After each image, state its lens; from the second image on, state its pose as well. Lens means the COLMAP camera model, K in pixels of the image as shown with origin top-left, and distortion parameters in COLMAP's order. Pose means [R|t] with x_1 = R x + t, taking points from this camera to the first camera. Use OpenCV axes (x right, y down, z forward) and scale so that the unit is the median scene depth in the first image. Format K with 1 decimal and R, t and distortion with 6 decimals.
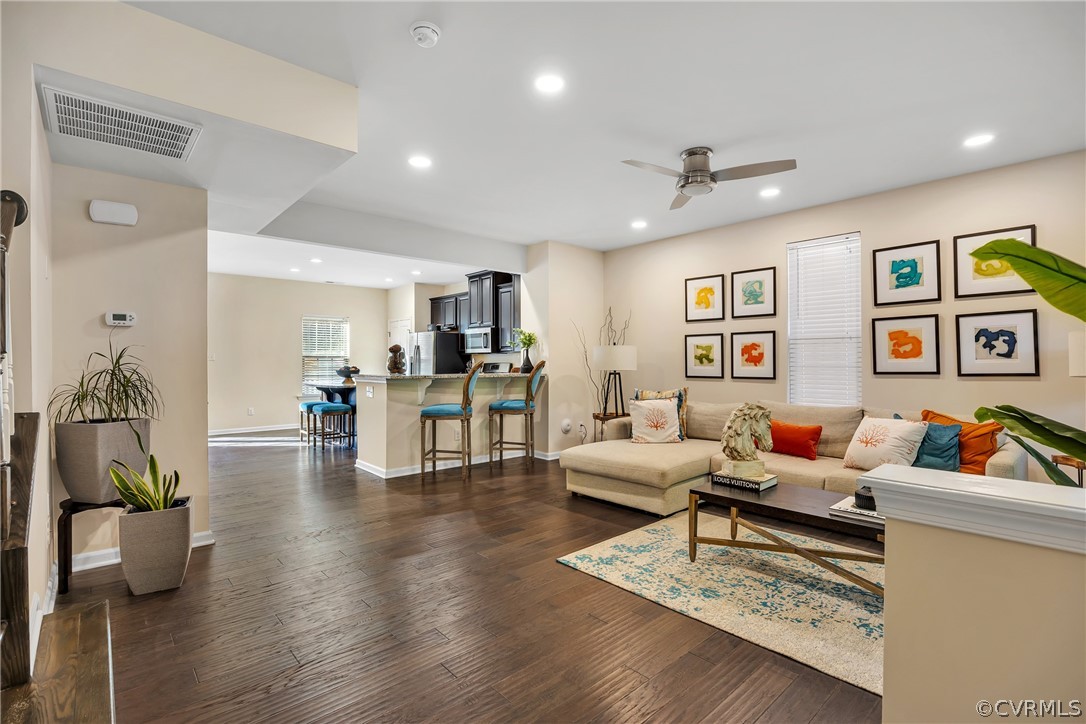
lens RADIAL K [[502.7, 0, 547.0], [0, 502.7, 359.9], [0, 0, 1]] dist [0.001526, -0.000007]
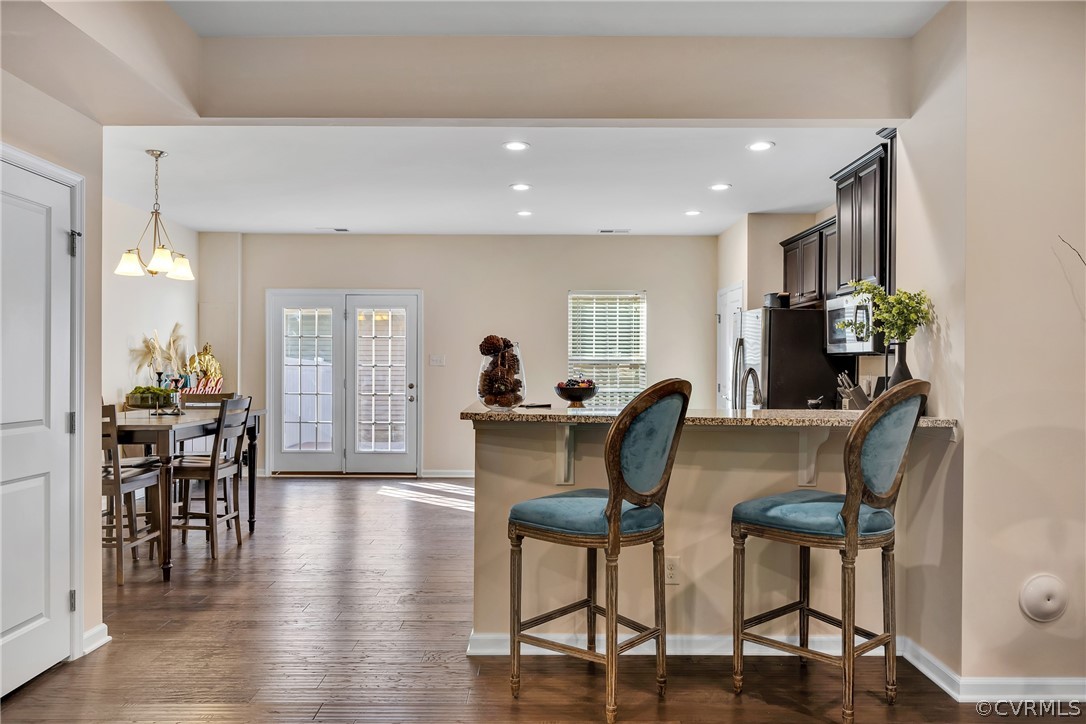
lens RADIAL K [[731.8, 0, 538.6], [0, 731.8, 361.0], [0, 0, 1]] dist [-0.008097, -0.000540]
pose [[0.739478, 0.005609, -0.673157, 0.108468], [-0.005978, 0.999981, 0.001765, -0.008918], [0.673154, 0.002718, 0.739497, 0.475107]]
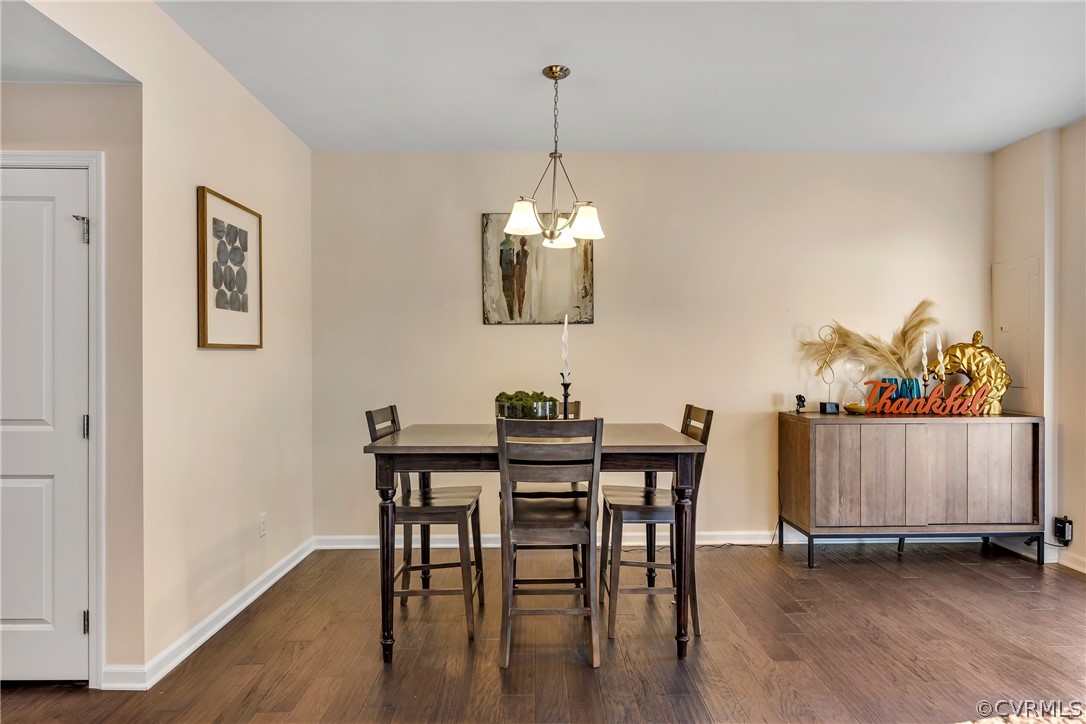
lens RADIAL K [[607.7, 0, 547.4], [0, 607.7, 364.3], [0, 0, 1]] dist [0.002126, -0.001322]
pose [[-0.655066, 0.010354, -0.755501, -0.068673], [0.006756, 0.999946, 0.007847, -0.006908], [0.755541, 0.000036, -0.655101, 0.706480]]
